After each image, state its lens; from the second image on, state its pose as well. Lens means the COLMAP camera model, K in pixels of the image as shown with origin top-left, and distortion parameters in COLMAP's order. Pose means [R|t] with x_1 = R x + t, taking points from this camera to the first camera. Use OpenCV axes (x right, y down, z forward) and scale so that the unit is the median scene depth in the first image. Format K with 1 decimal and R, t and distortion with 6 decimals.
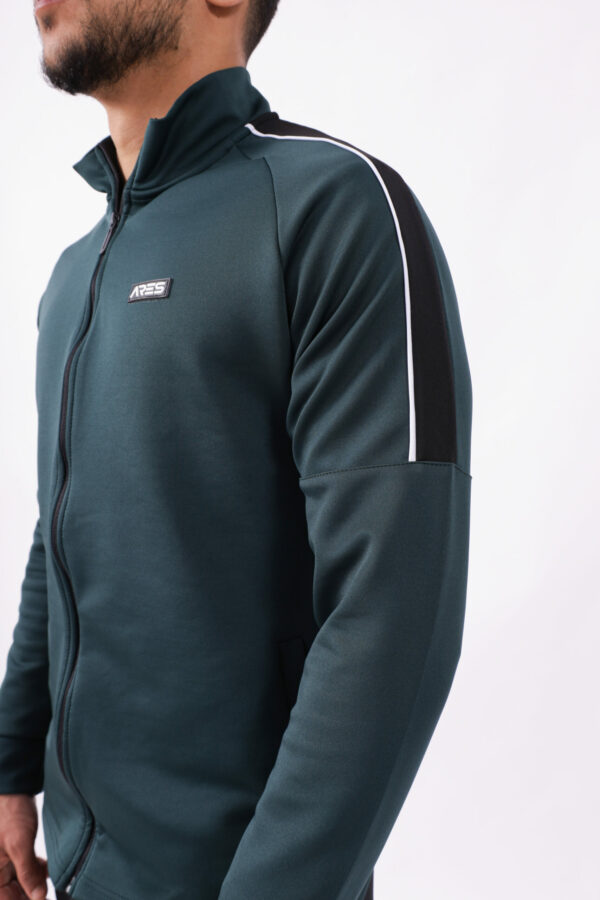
lens RADIAL K [[939.6, 0, 302.2], [0, 939.6, 455.0], [0, 0, 1]] dist [0.161651, -0.003321]
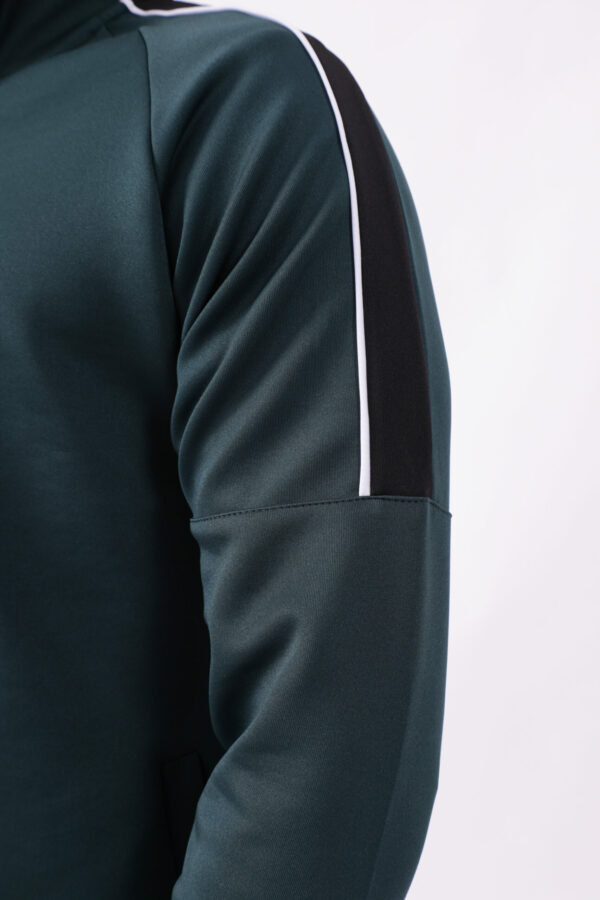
lens RADIAL K [[939.6, 0, 303.0], [0, 939.6, 449.3], [0, 0, 1]] dist [0.161651, -0.003321]
pose [[0.998065, 0.000970, 0.062167, 0.035613], [-0.000478, 0.999968, -0.007931, -0.018637], [-0.062173, 0.007886, 0.998034, 0.363519]]
